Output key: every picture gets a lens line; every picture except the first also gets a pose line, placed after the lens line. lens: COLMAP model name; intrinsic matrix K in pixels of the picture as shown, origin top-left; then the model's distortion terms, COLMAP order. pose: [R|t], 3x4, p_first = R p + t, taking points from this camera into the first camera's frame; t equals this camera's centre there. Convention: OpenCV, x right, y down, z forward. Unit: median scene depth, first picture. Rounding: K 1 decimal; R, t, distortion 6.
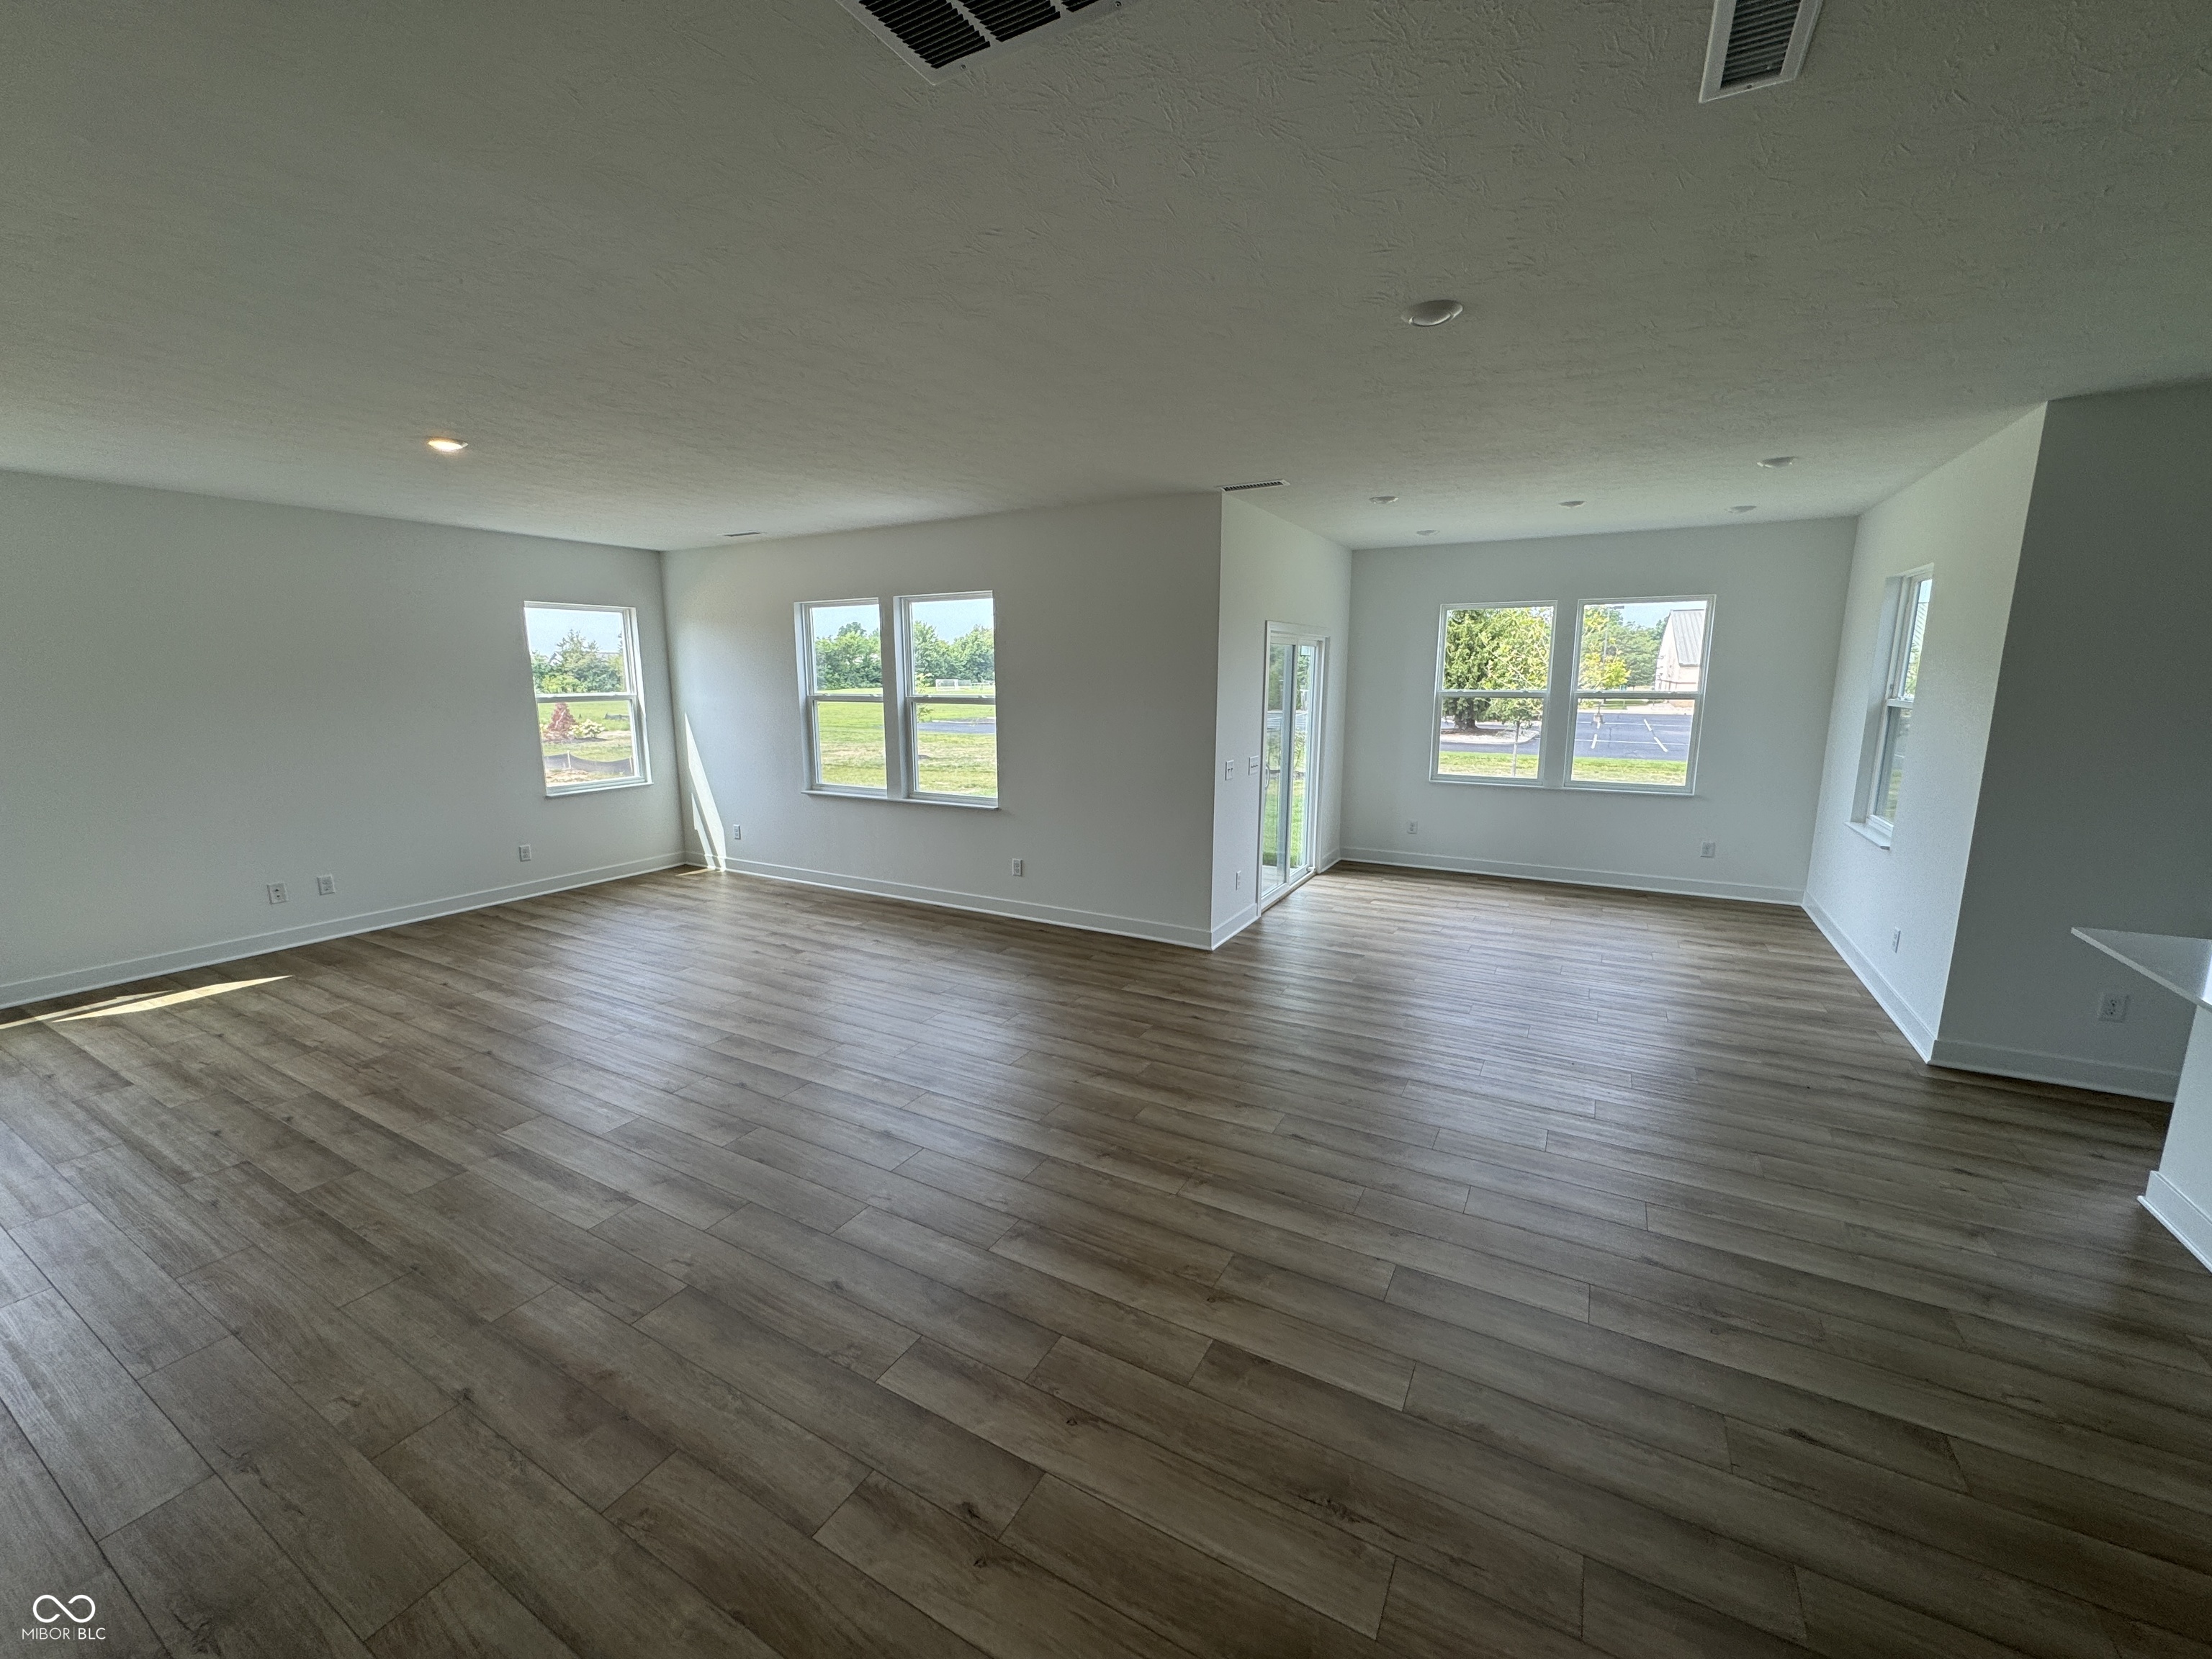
lens RADIAL K [[880.7, 0, 1106.0], [0, 880.7, 829.5], [0, 0, 1]] dist [-0.002967, -0.000052]
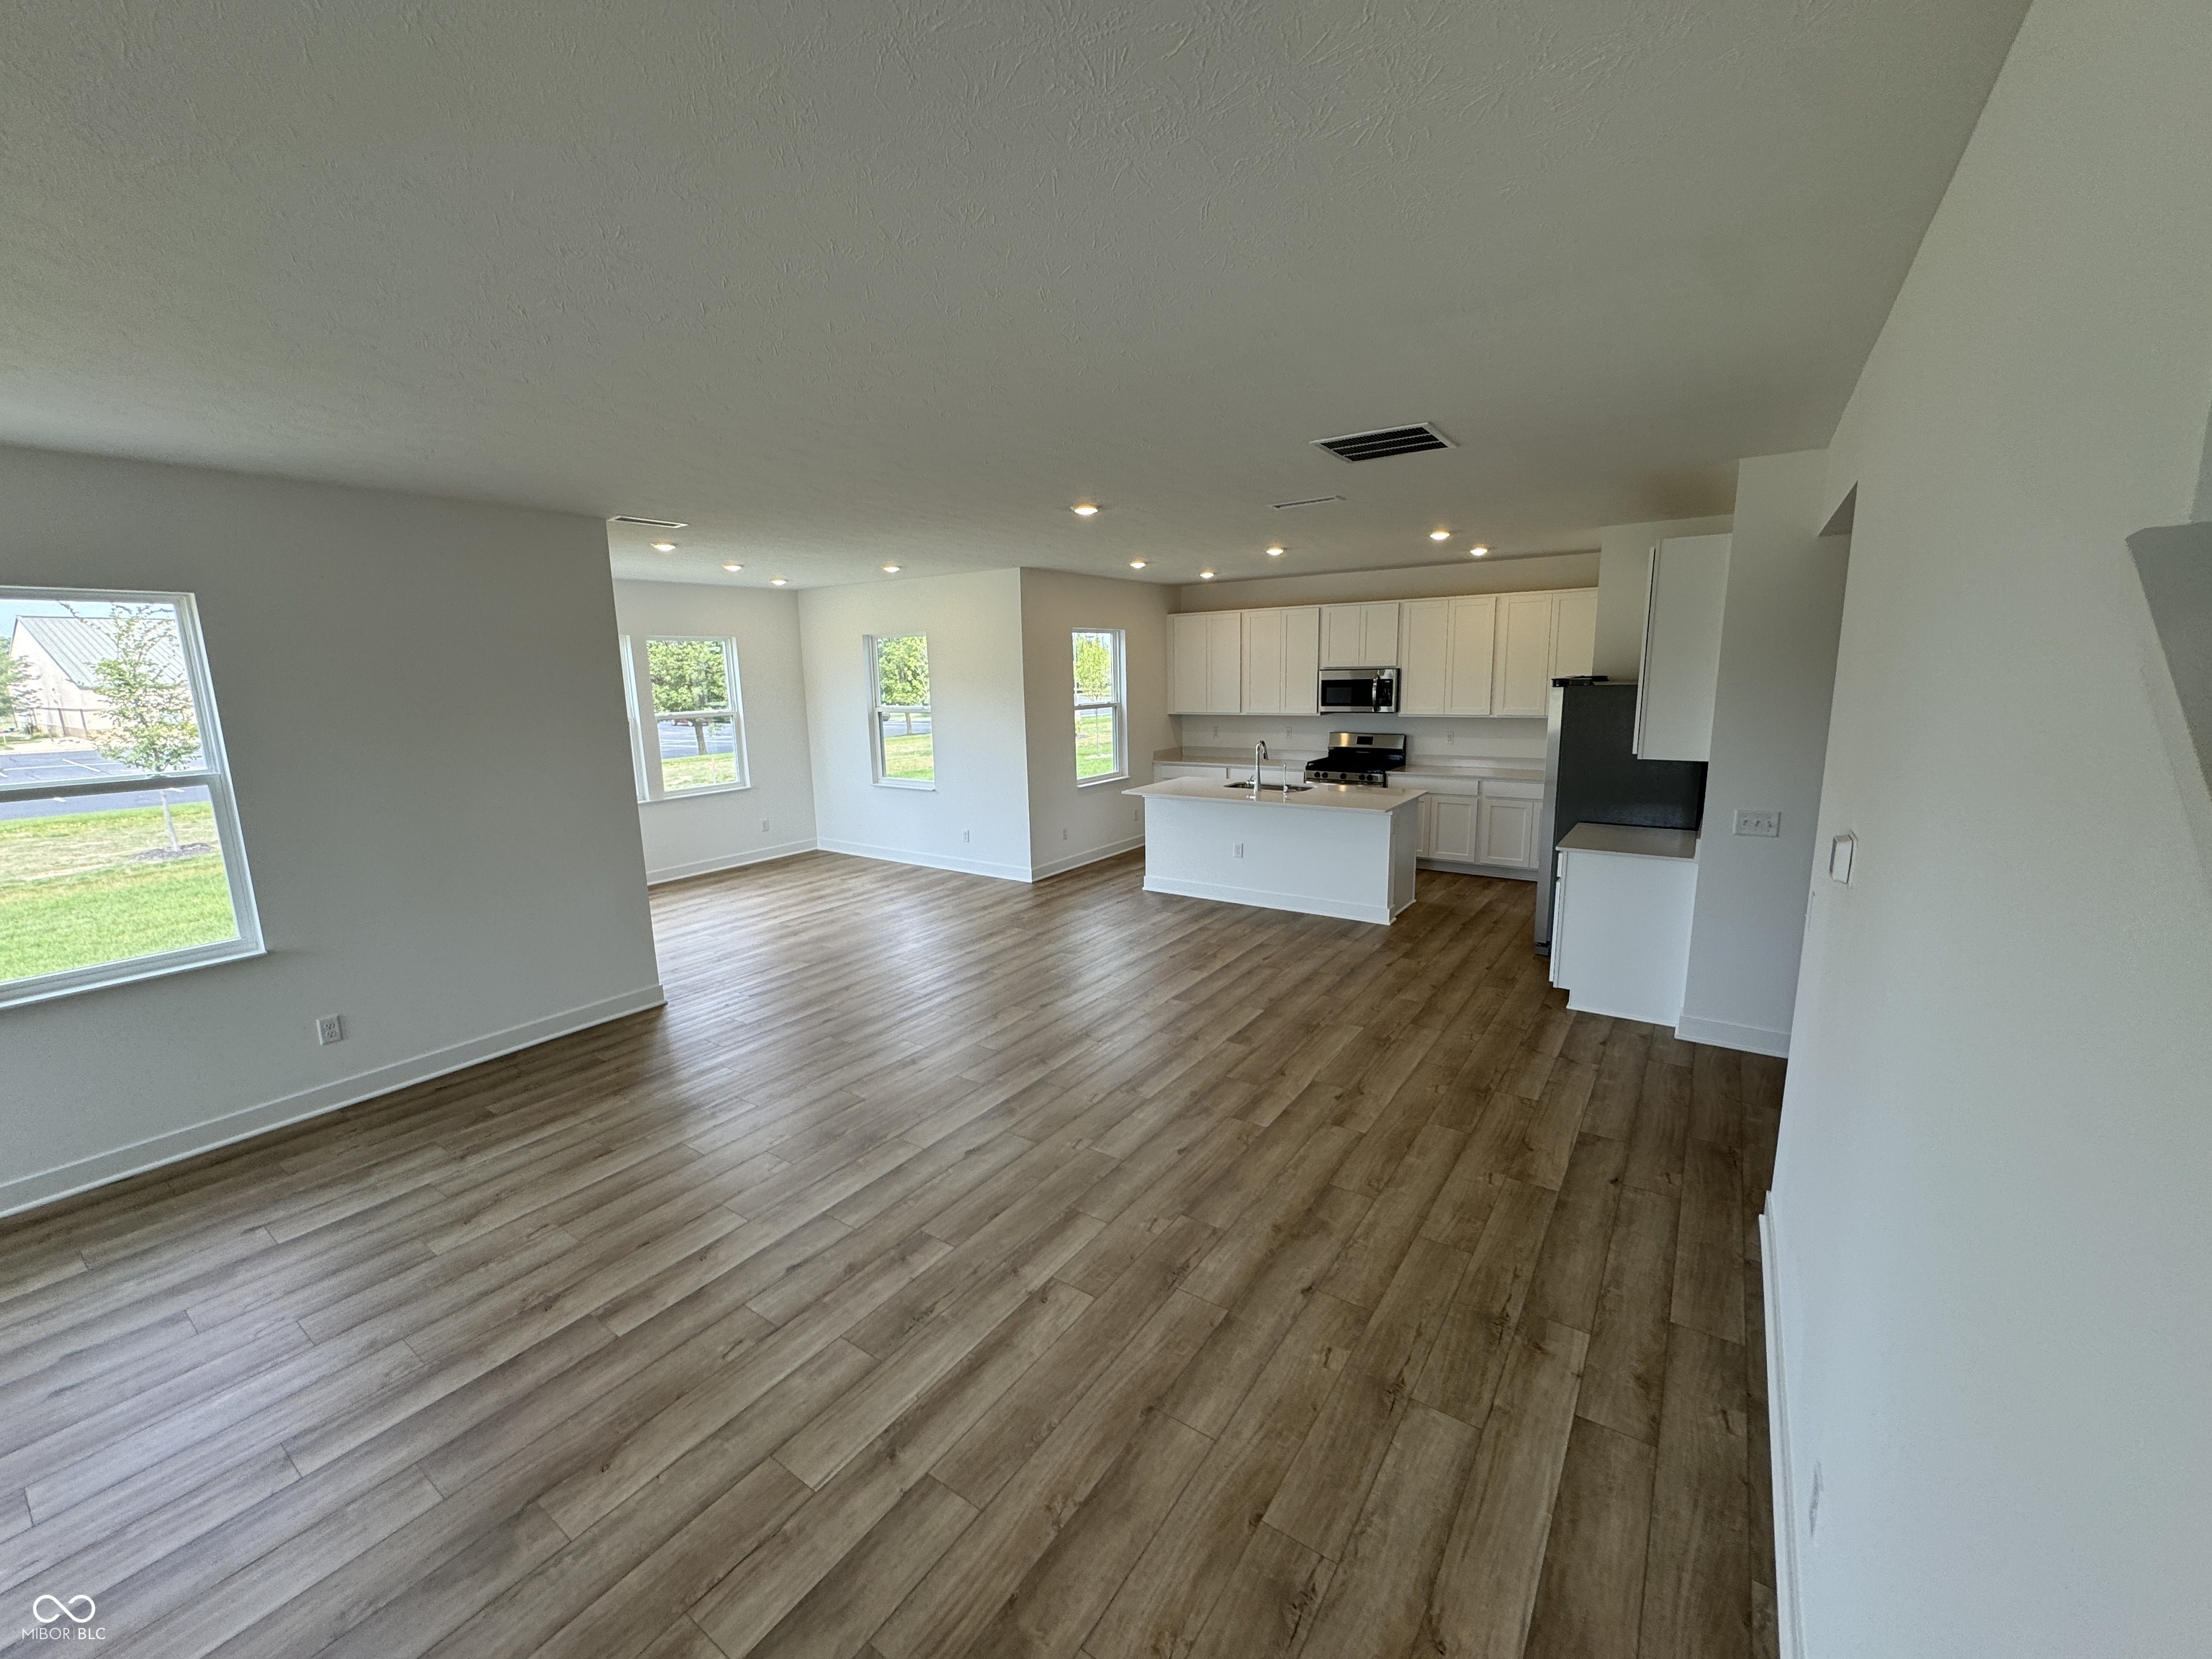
lens RADIAL K [[880.7, 0, 1106.0], [0, 880.7, 829.5], [0, 0, 1]] dist [-0.002967, -0.000052]
pose [[0.096934, -0.177826, 0.979276, -1.033975], [0.196981, 0.967875, 0.156258, -0.138818], [-0.975603, 0.177752, 0.128848, 0.551349]]
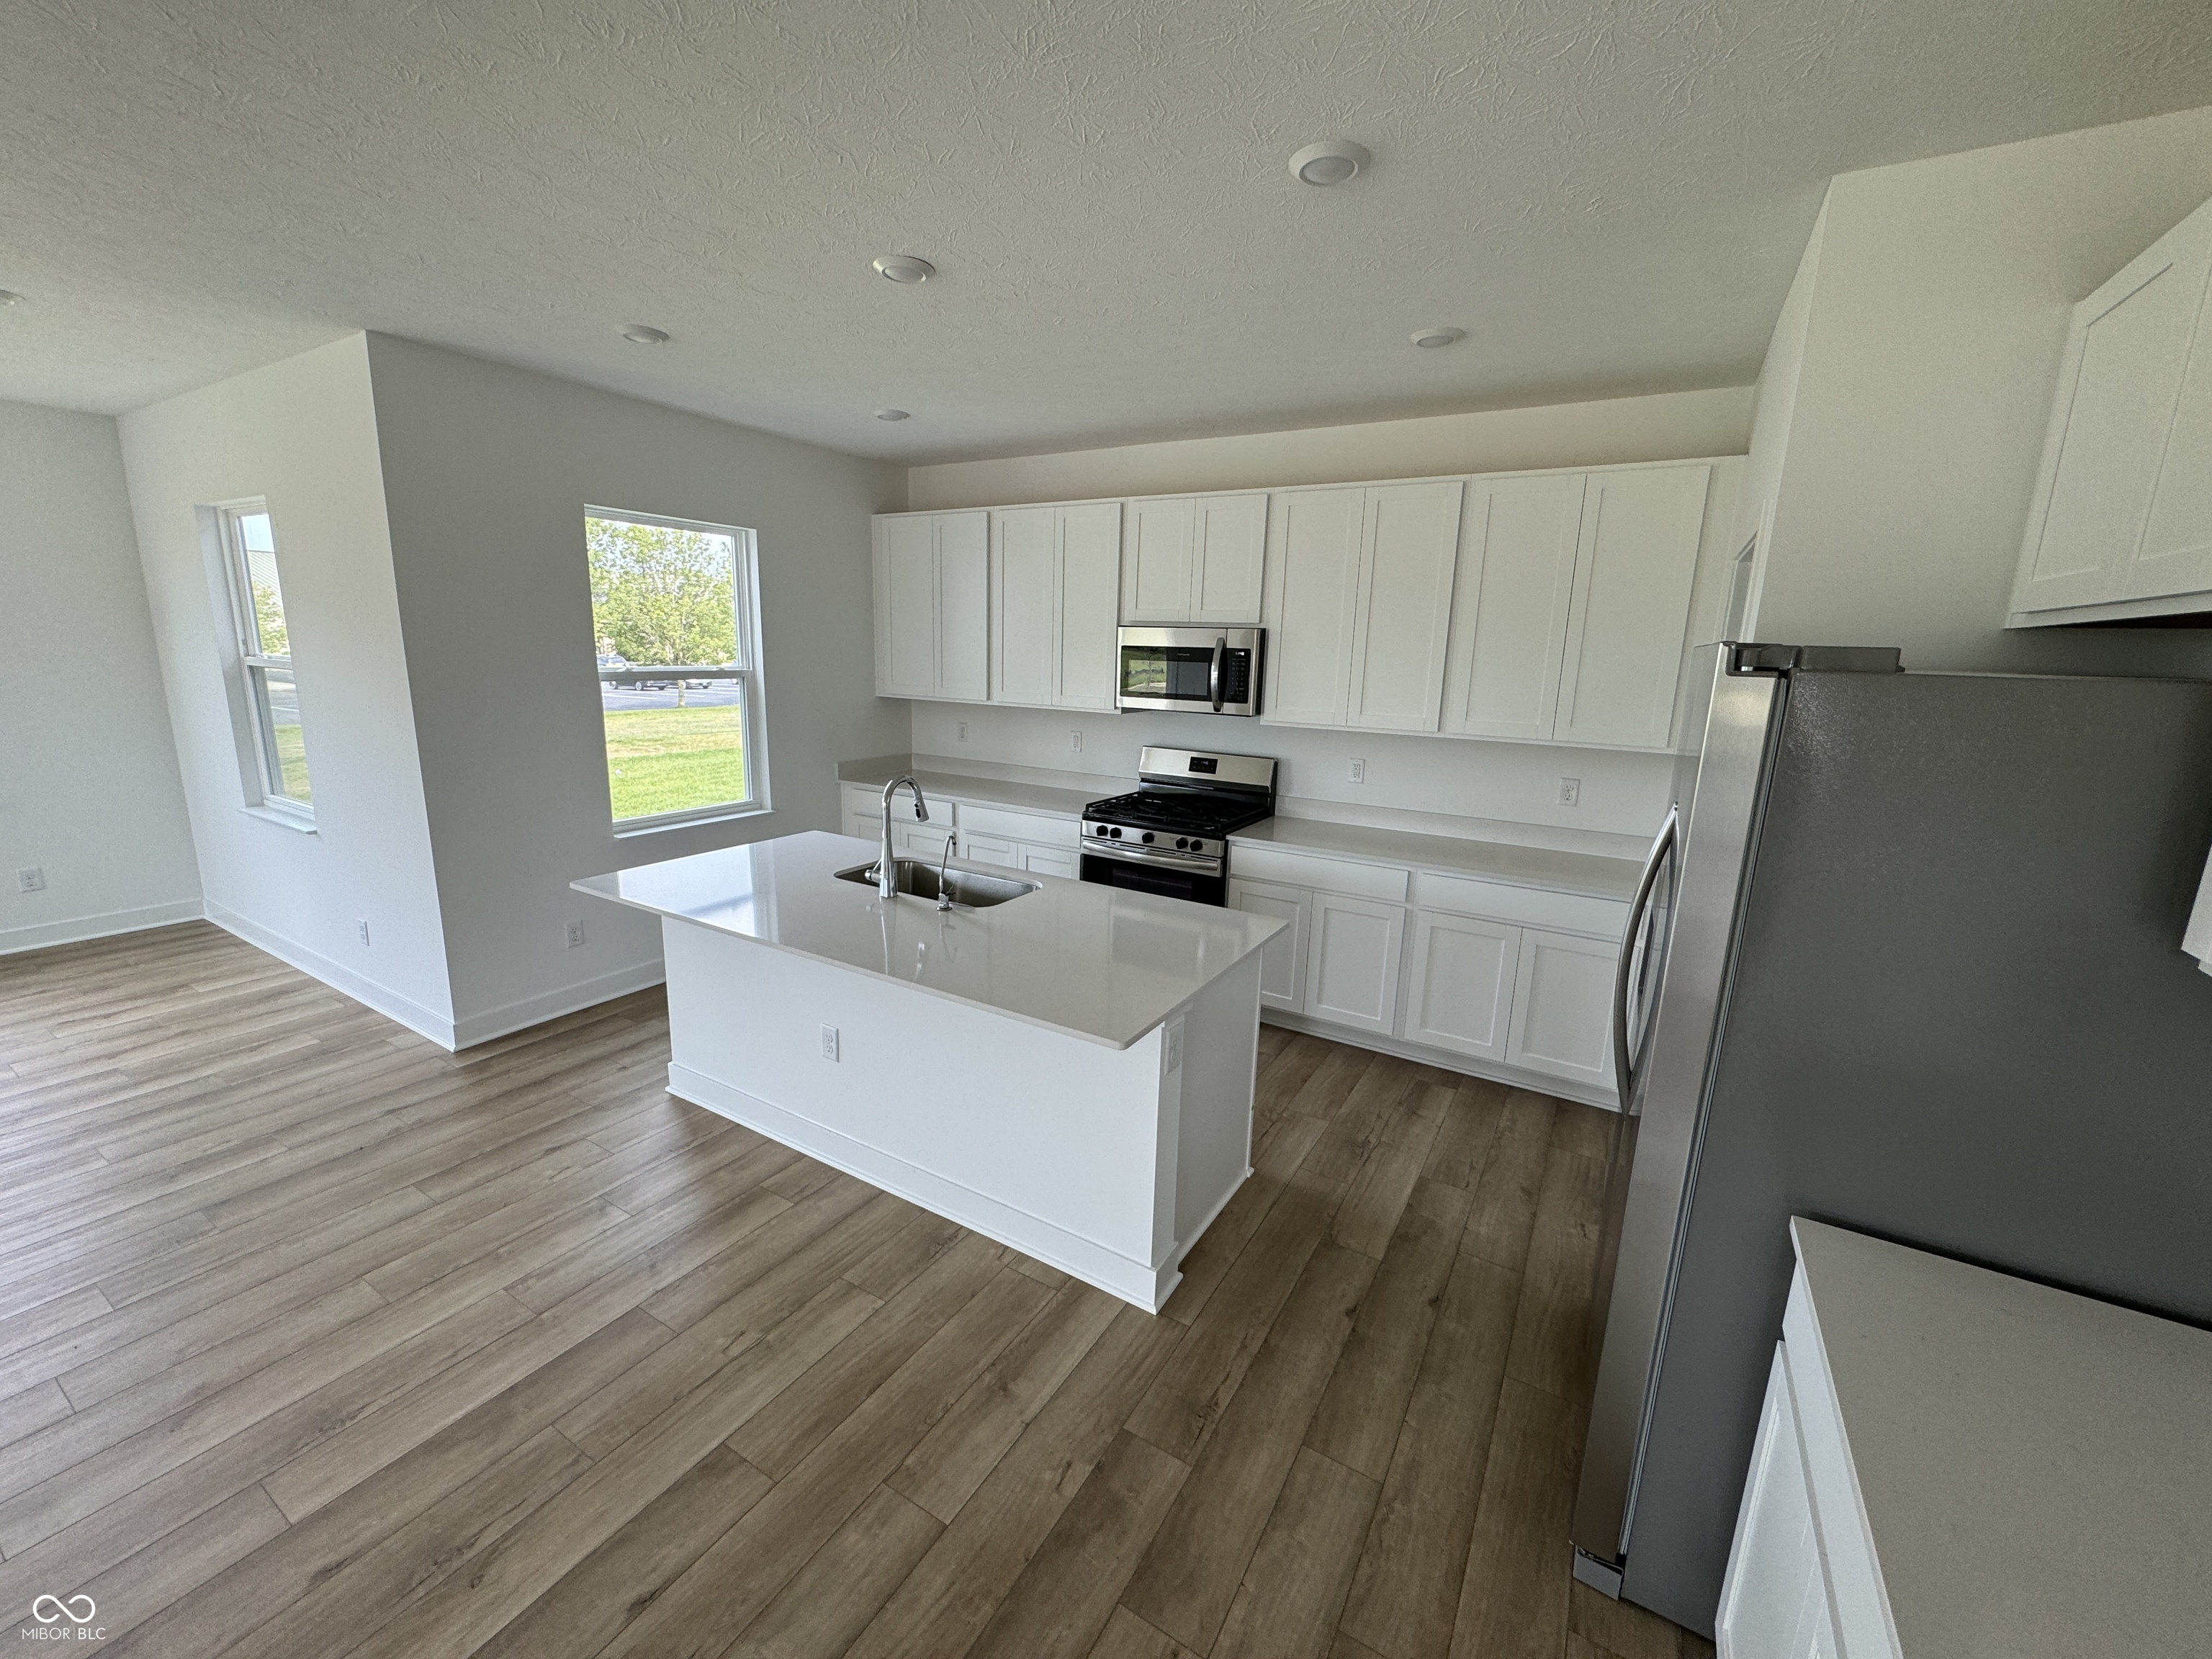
lens RADIAL K [[880.7, 0, 1106.0], [0, 880.7, 829.5], [0, 0, 1]] dist [-0.002967, -0.000052]
pose [[0.027212, -0.199871, 0.979444, 0.085264], [0.146223, 0.970064, 0.193894, -0.043535], [-0.988877, 0.137941, 0.055623, 0.230326]]
